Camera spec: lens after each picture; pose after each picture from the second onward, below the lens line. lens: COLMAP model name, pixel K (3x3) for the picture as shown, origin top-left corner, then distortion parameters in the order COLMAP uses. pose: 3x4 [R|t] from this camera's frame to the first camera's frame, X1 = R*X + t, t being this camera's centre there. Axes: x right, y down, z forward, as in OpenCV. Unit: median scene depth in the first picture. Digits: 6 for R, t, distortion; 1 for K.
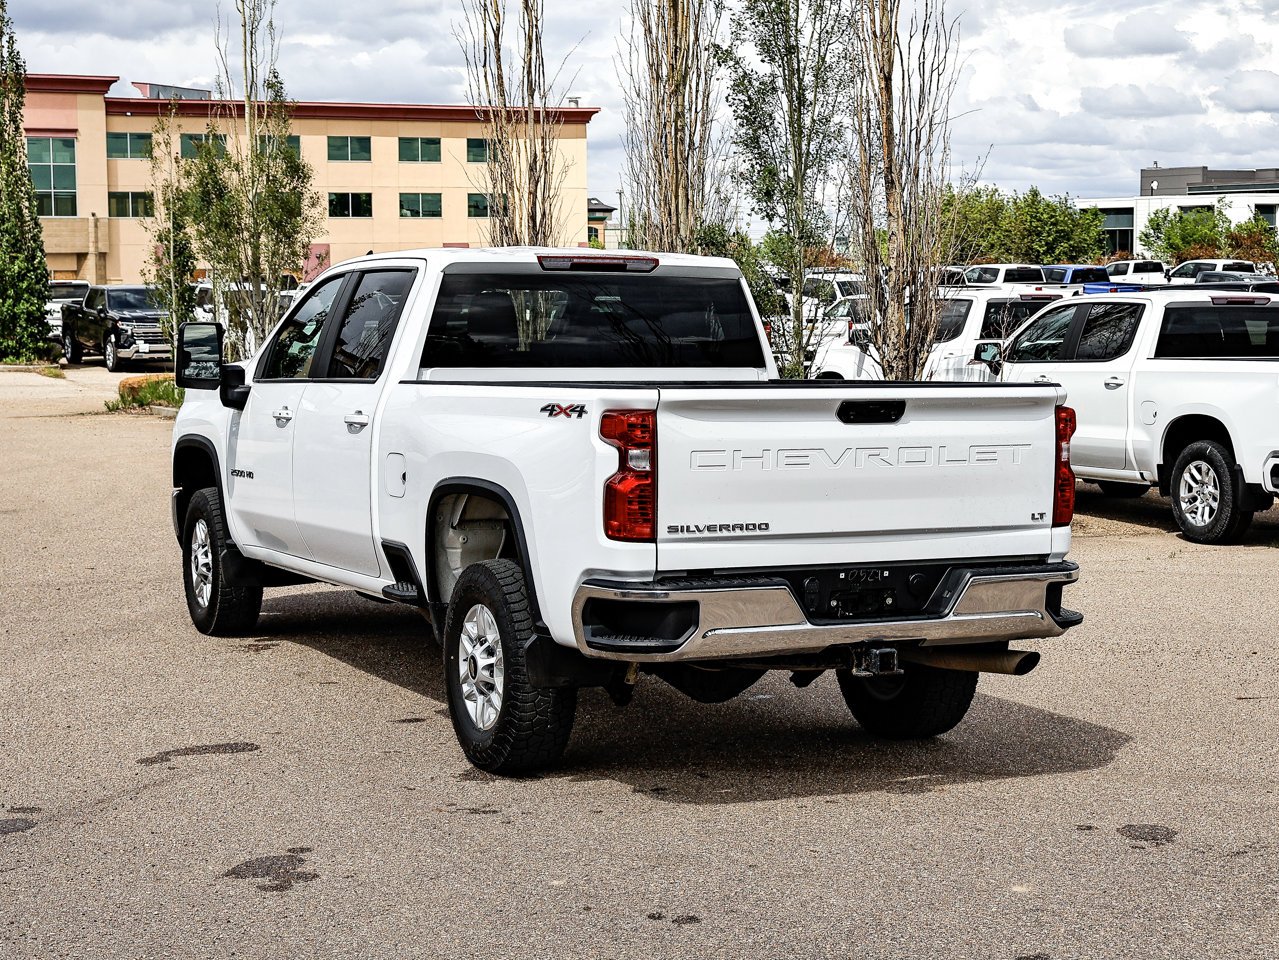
lens RADIAL K [[2228.2, 0, 639.5], [0, 2228.2, 480.0], [0, 0, 1]] dist [-0.011416, -0.060434]
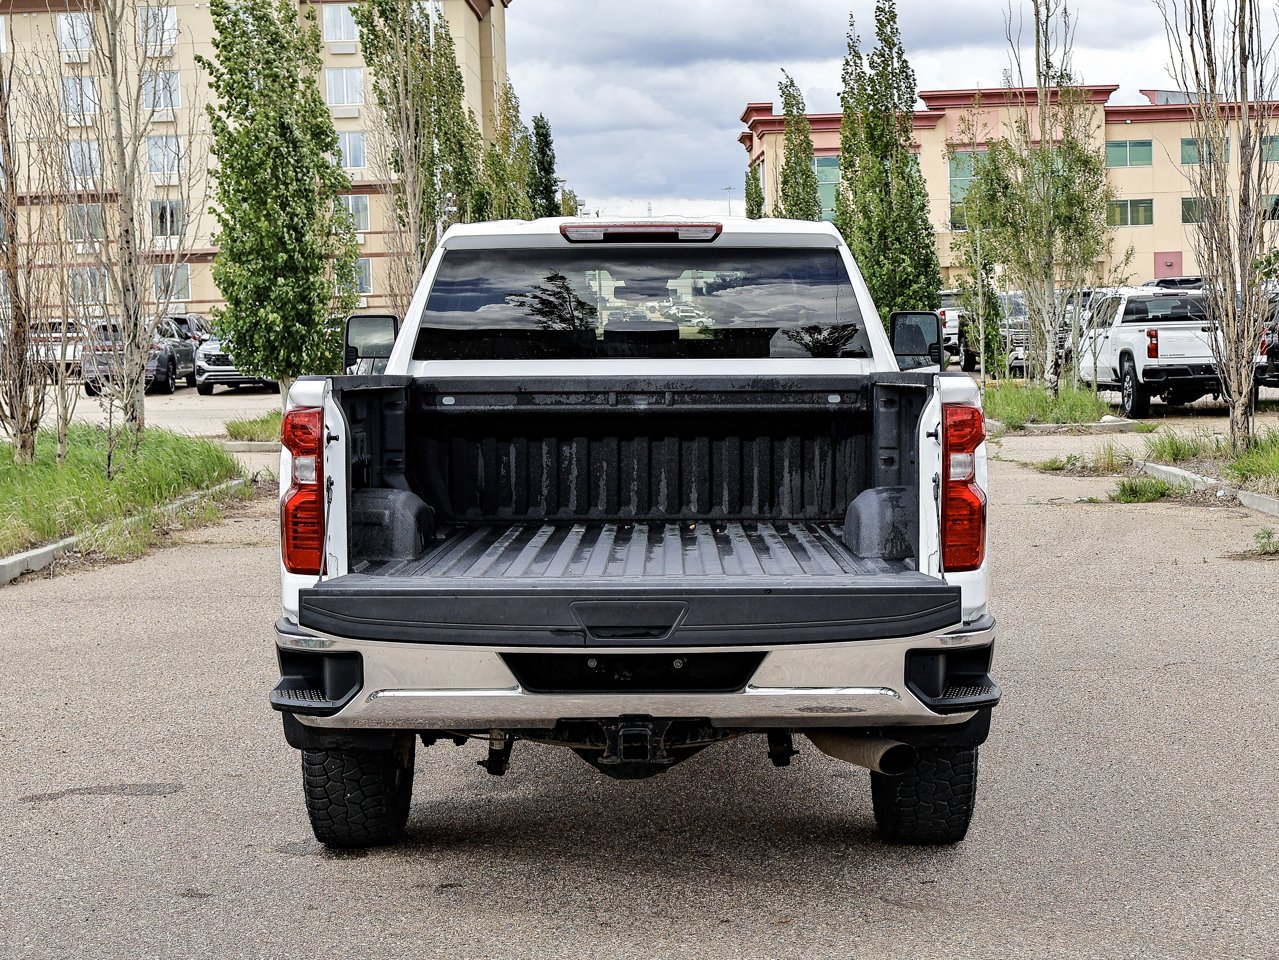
lens RADIAL K [[2230.0, 0, 637.9], [0, 2230.0, 462.5], [0, 0, 1]] dist [0.007108, 0.093266]
pose [[0.900870, 0.011603, -0.433934, 0.412650], [-0.016751, 0.999827, -0.008042, -0.006612], [0.433766, 0.014514, 0.900909, 0.310432]]
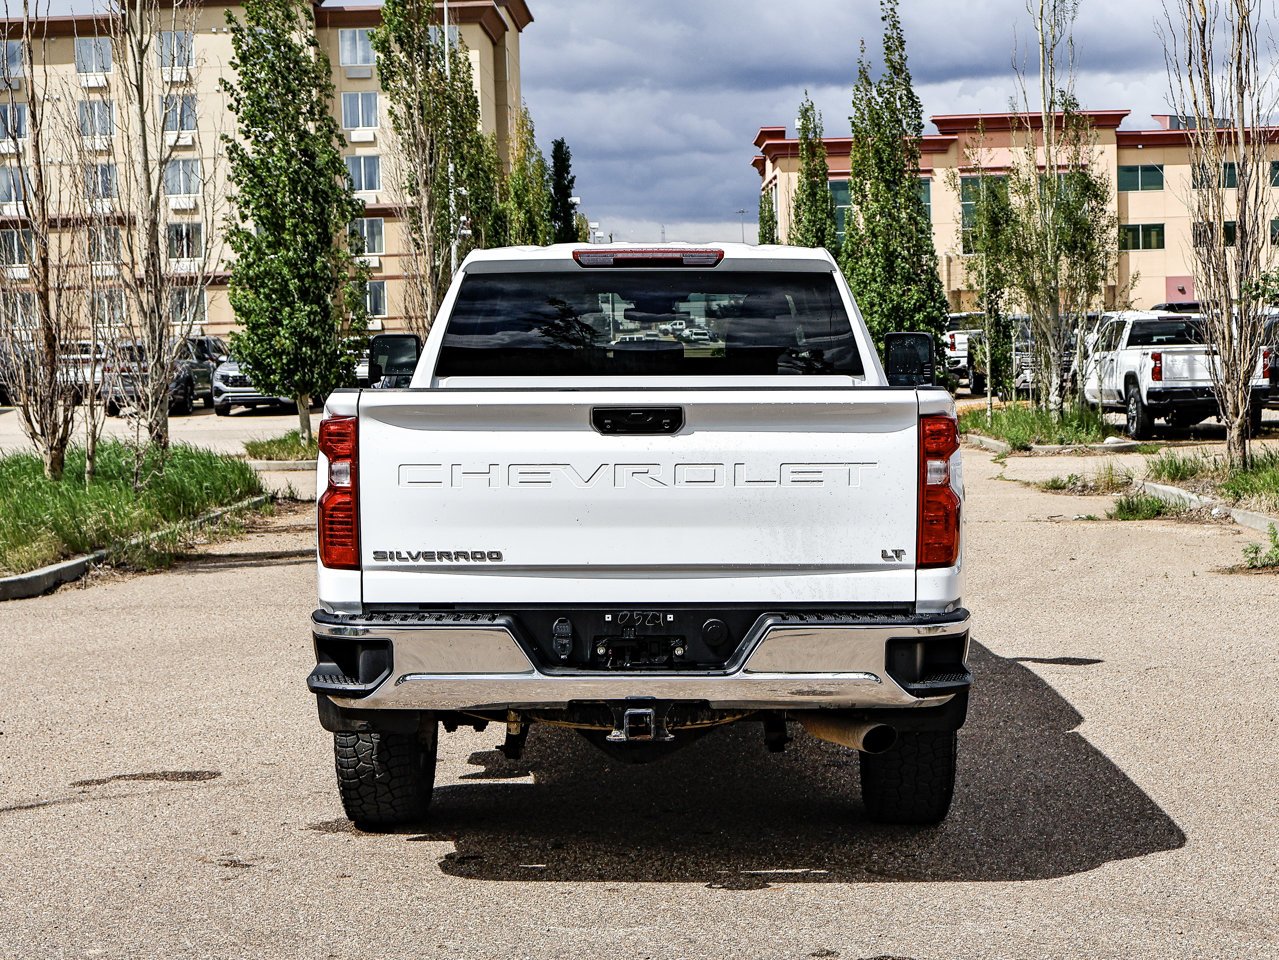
lens RADIAL K [[2228.2, 0, 639.5], [0, 2228.2, 480.0], [0, 0, 1]] dist [-0.011416, -0.060434]
pose [[0.898582, 0.012647, -0.438623, 0.445061], [-0.019095, 0.999765, -0.010291, -0.000070], [0.438389, 0.017623, 0.898612, 0.249598]]
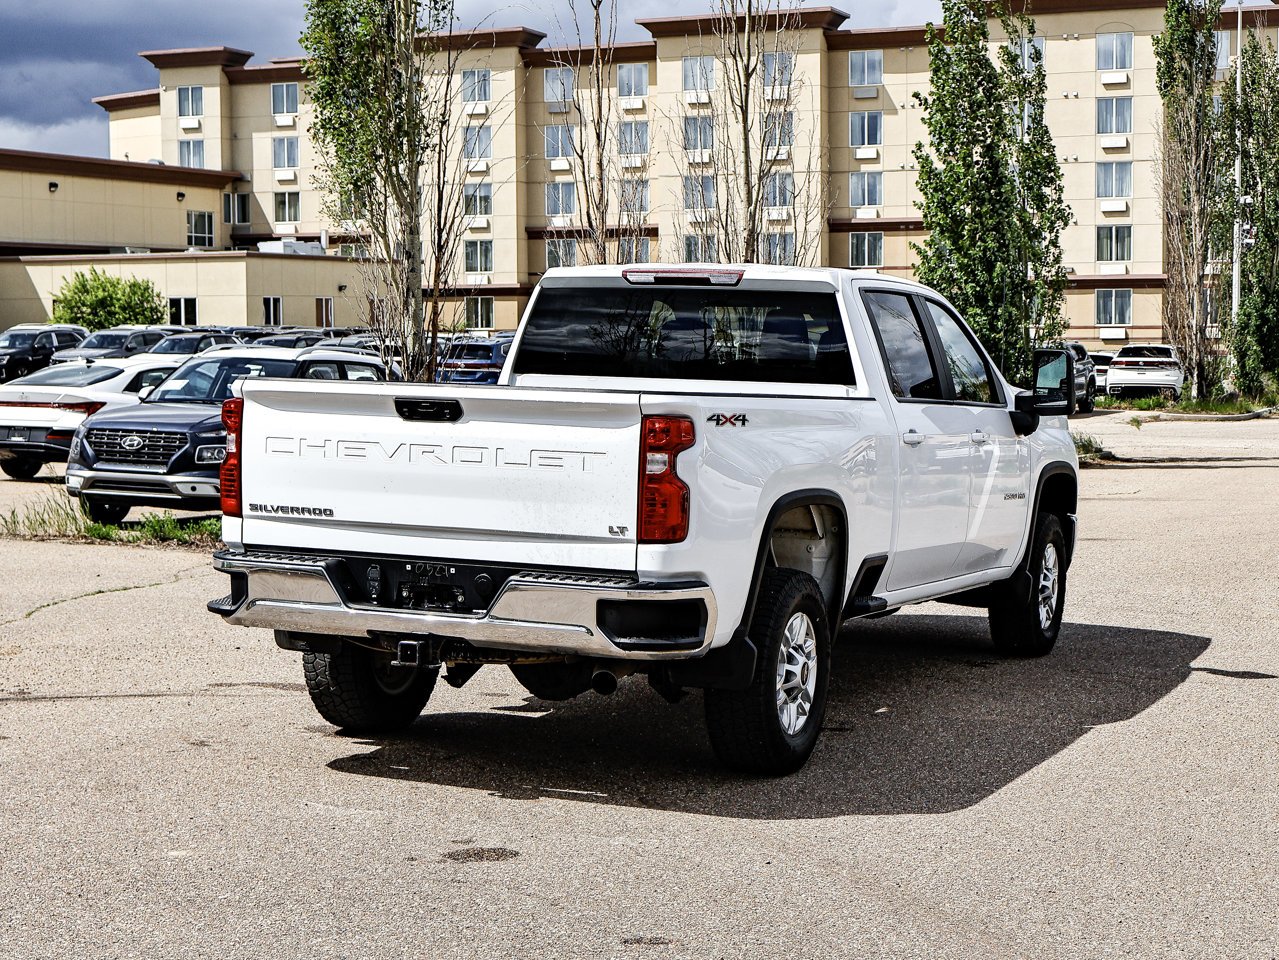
lens RADIAL K [[2228.2, 0, 639.5], [0, 2228.2, 480.0], [0, 0, 1]] dist [-0.011416, -0.060434]
pose [[0.667100, 0.054183, -0.742995, 0.890255], [-0.074074, 0.997233, 0.006216, -0.011471], [0.741276, 0.050890, 0.669268, 0.370196]]
